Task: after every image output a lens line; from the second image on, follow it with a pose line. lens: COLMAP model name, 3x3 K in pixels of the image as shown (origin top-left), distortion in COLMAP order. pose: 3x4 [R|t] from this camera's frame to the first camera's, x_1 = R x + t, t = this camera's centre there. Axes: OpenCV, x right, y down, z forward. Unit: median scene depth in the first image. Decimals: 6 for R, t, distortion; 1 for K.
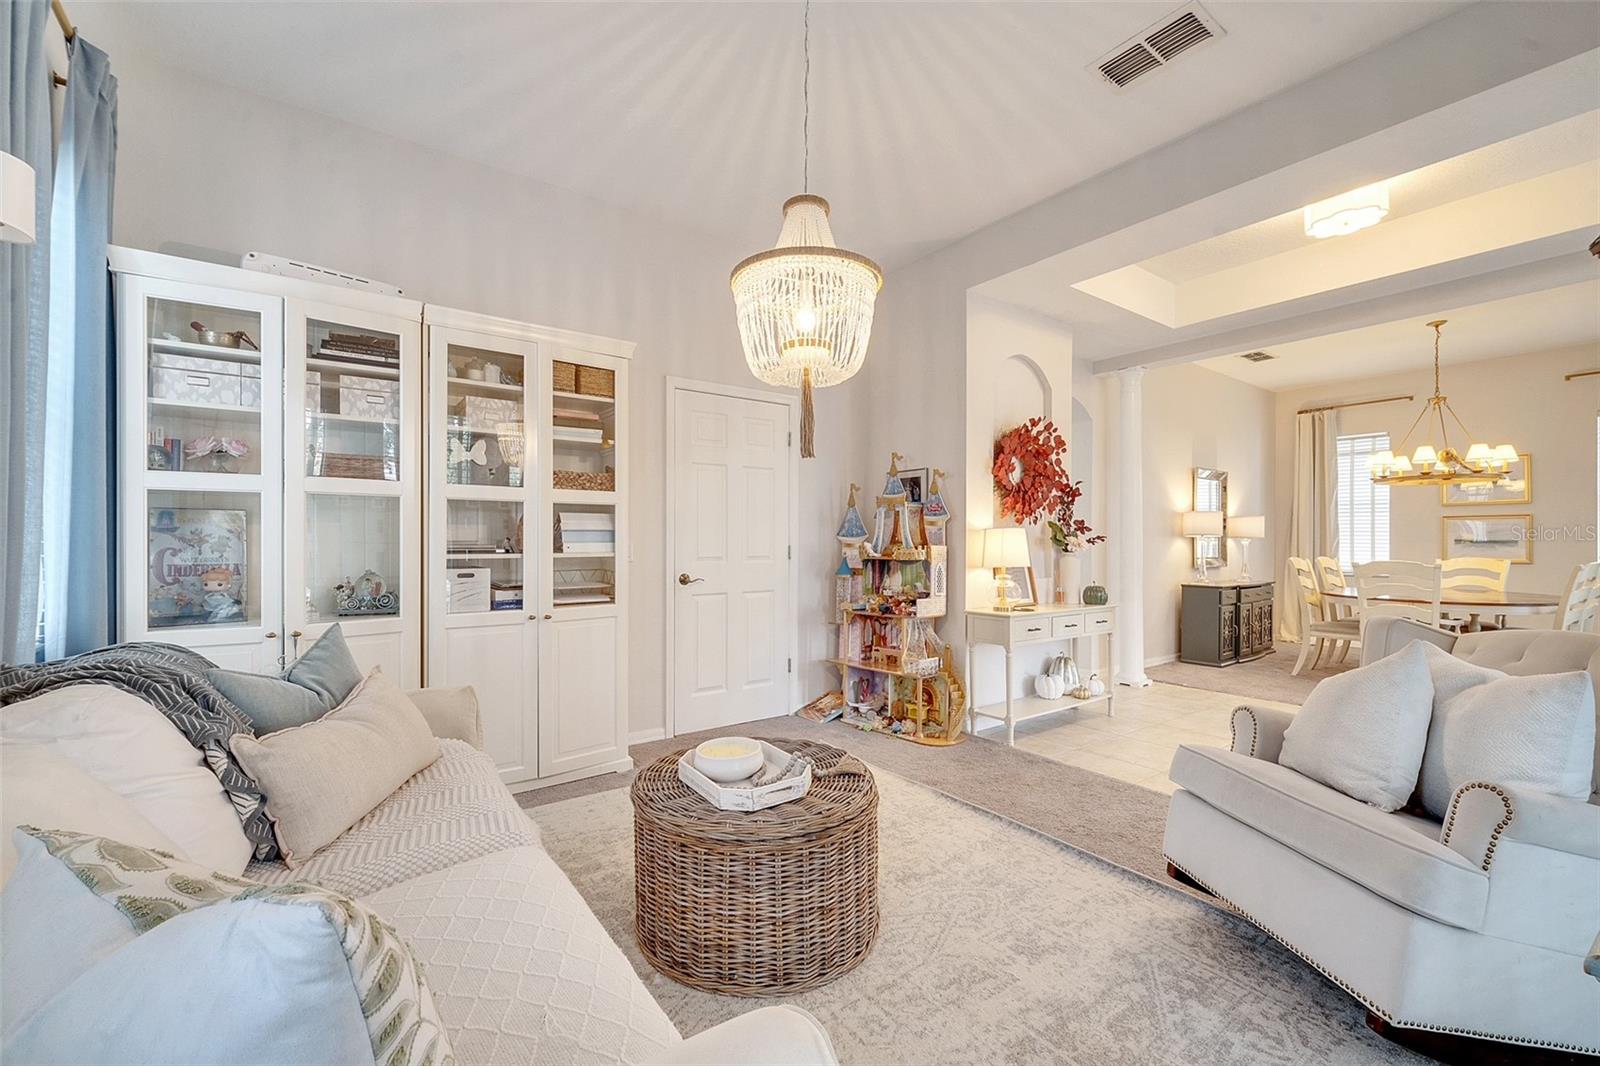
lens RADIAL K [[649.7, 0, 798.5], [0, 649.7, 540.8], [0, 0, 1]] dist [0.004719, -0.001773]
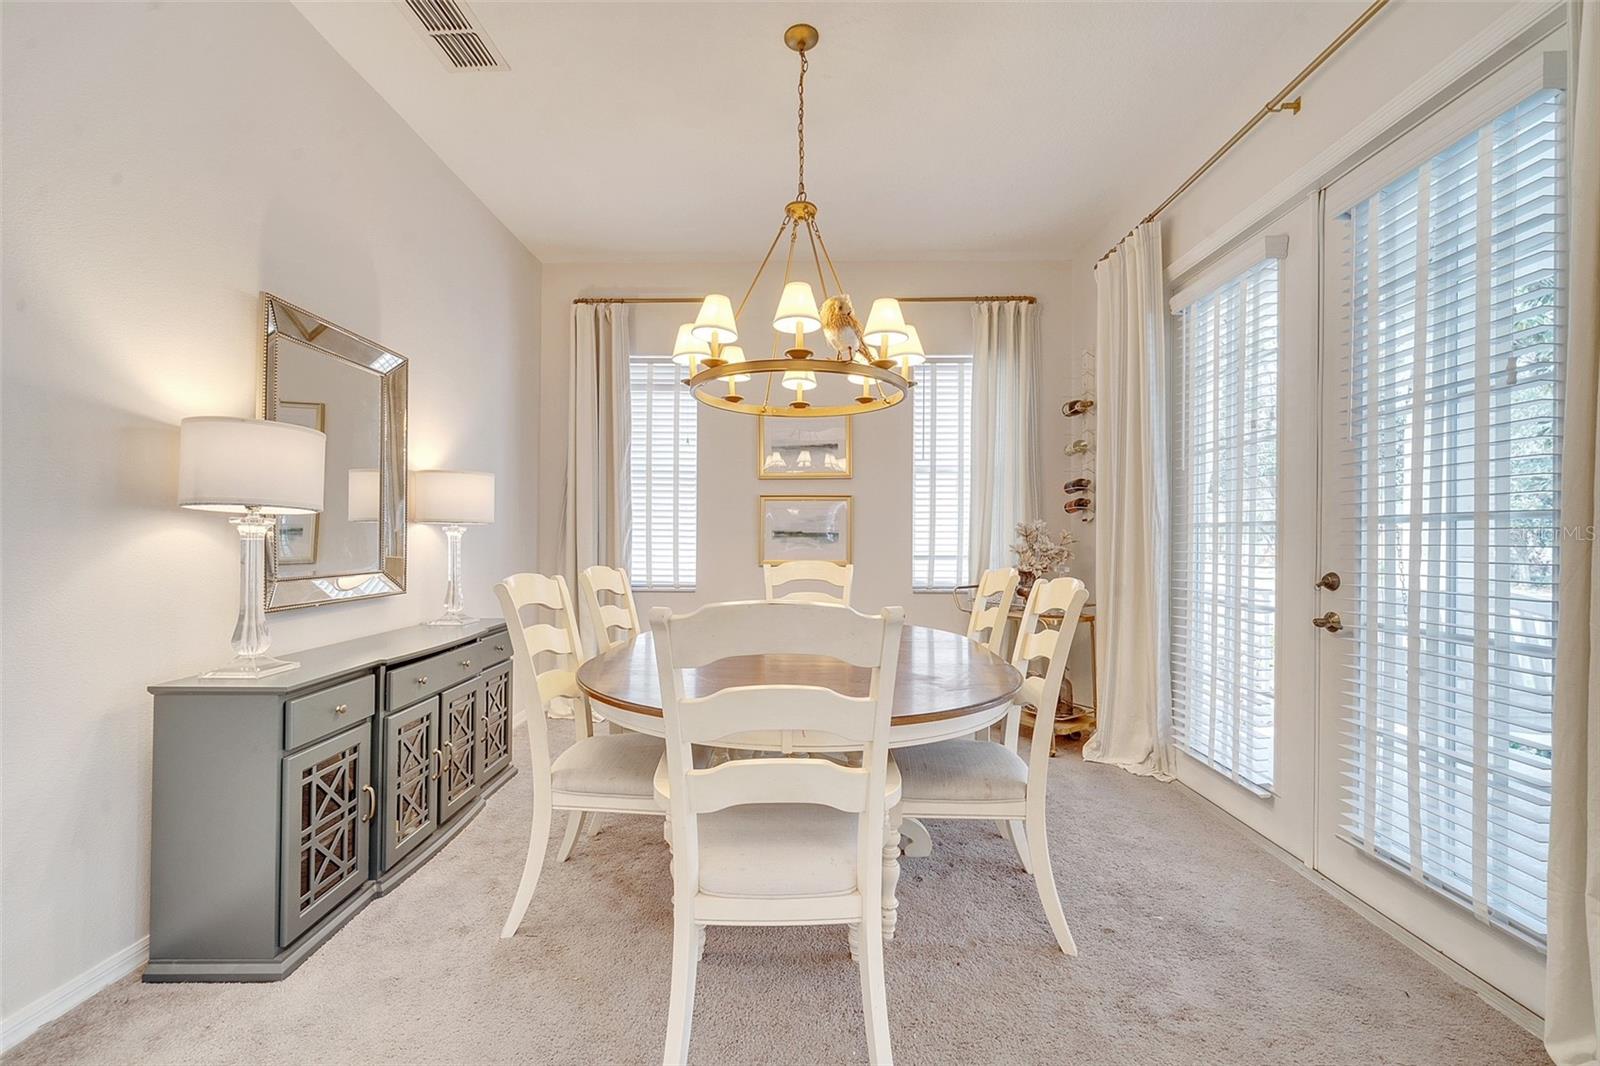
lens RADIAL K [[649.7, 0, 794.1], [0, 649.7, 541.6], [0, 0, 1]] dist [0.004719, -0.001773]
pose [[0.602522, -0.002061, 0.798100, 0.832527], [-0.005833, 0.999959, 0.006986, 0.006049], [-0.798081, -0.008864, 0.602485, 0.979263]]
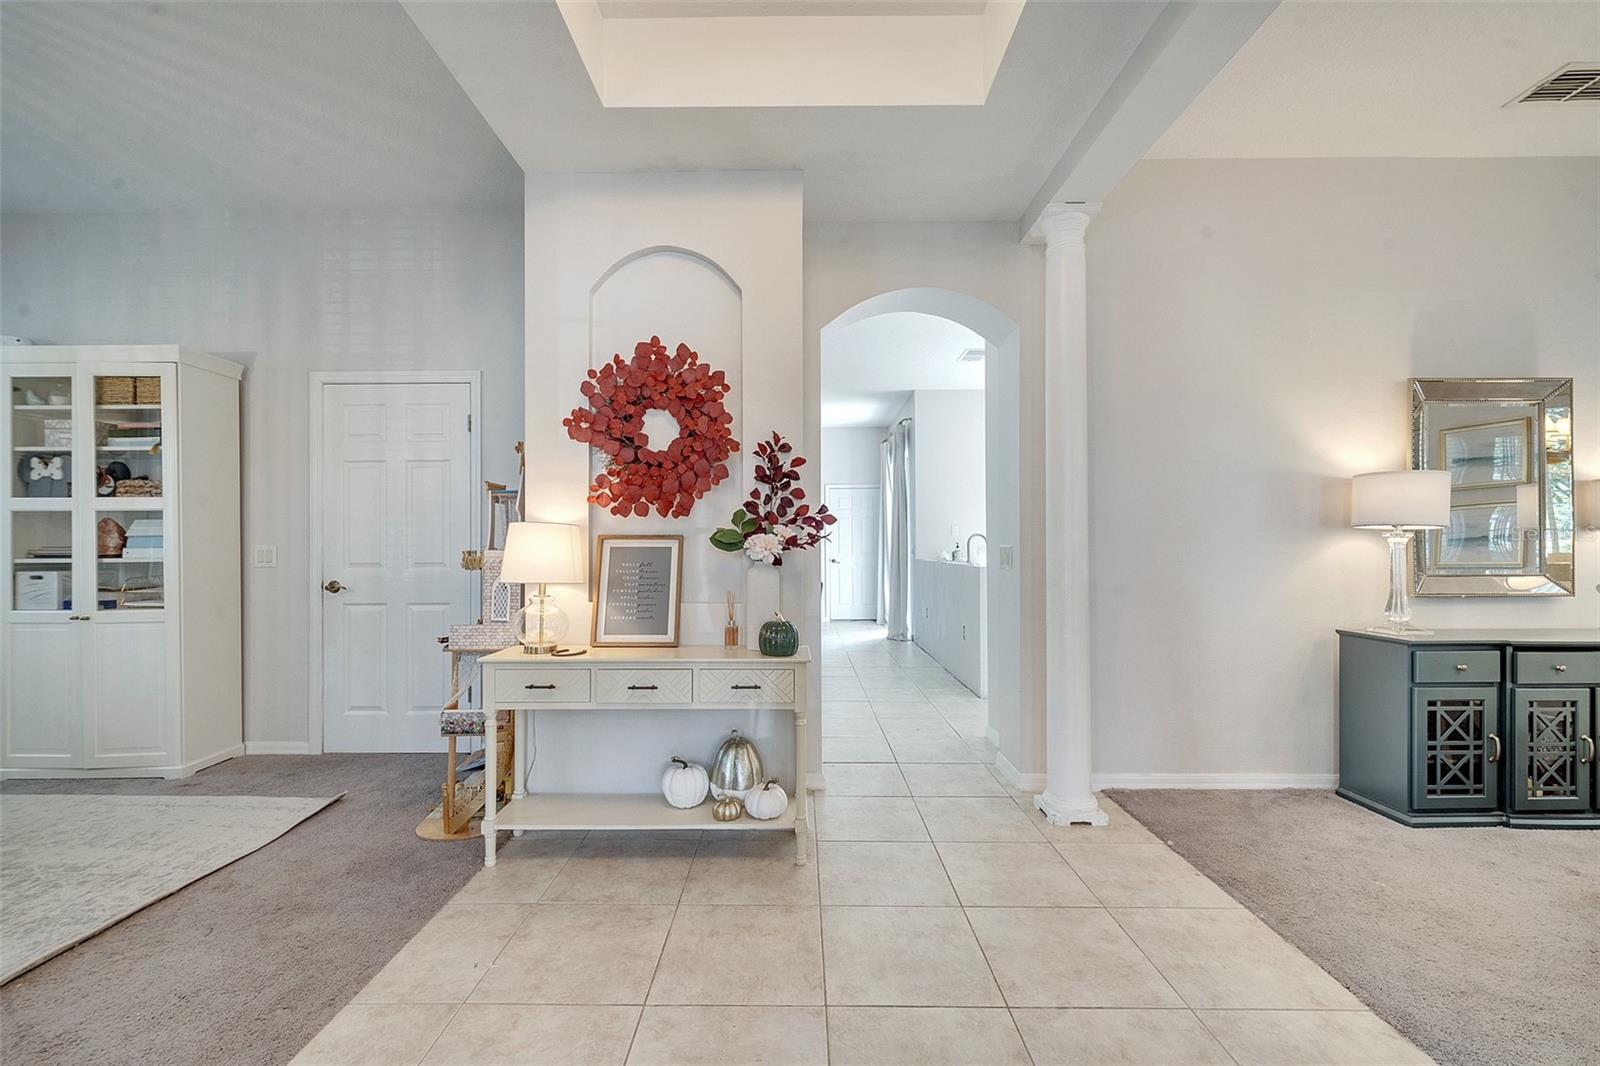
lens RADIAL K [[649.7, 0, 794.9], [0, 649.7, 538.4], [0, 0, 1]] dist [0.004719, -0.001773]
pose [[0.807812, -0.012579, -0.589306, 0.856410], [0.006871, 0.999905, -0.011925, 0.005233], [0.589401, 0.005584, 0.807822, 0.598380]]
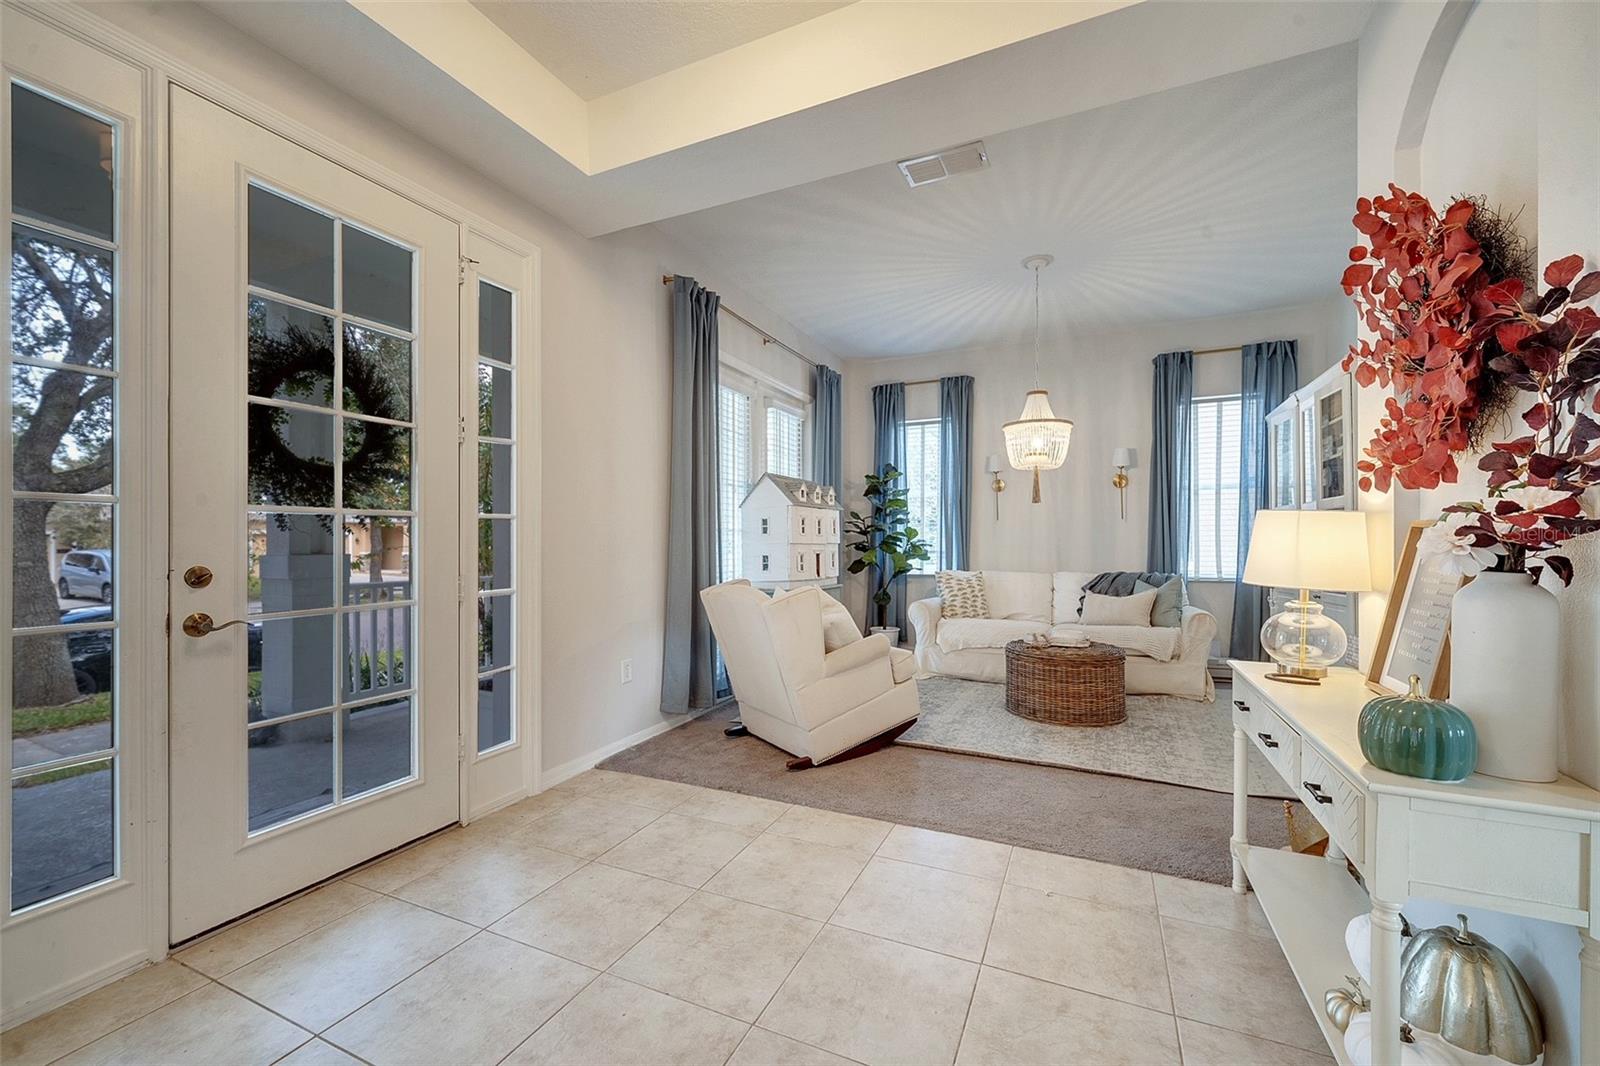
lens RADIAL K [[649.7, 0, 793.8], [0, 649.7, 539.0], [0, 0, 1]] dist [0.004719, -0.001773]
pose [[-0.873633, -0.004076, -0.486568, 0.862583], [0.000014, 0.999965, -0.008401, 0.007808], [0.486585, -0.007347, -0.873602, 1.191196]]
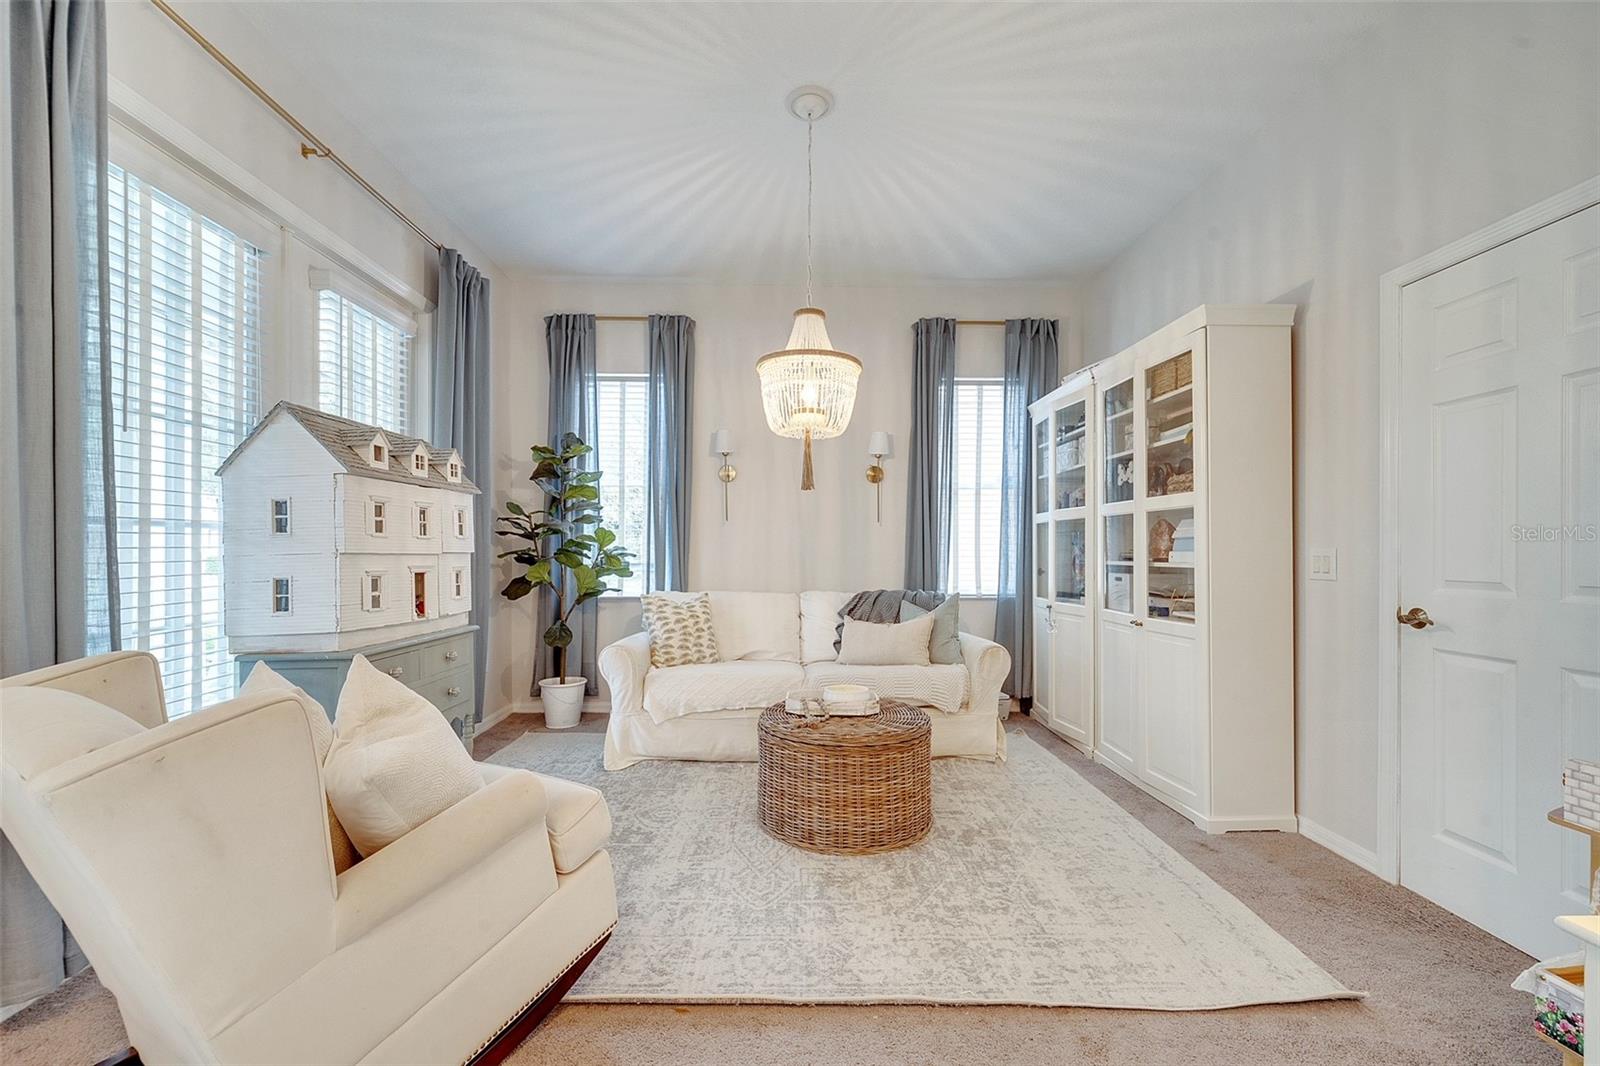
lens RADIAL K [[649.7, 0, 796.5], [0, 649.7, 552.5], [0, 0, 1]] dist [0.004719, -0.001773]
pose [[-0.565616, -0.000067, -0.824669, 0.555894], [-0.003014, 0.999993, 0.001987, 0.002943], [0.824663, 0.003610, -0.565613, 0.825023]]
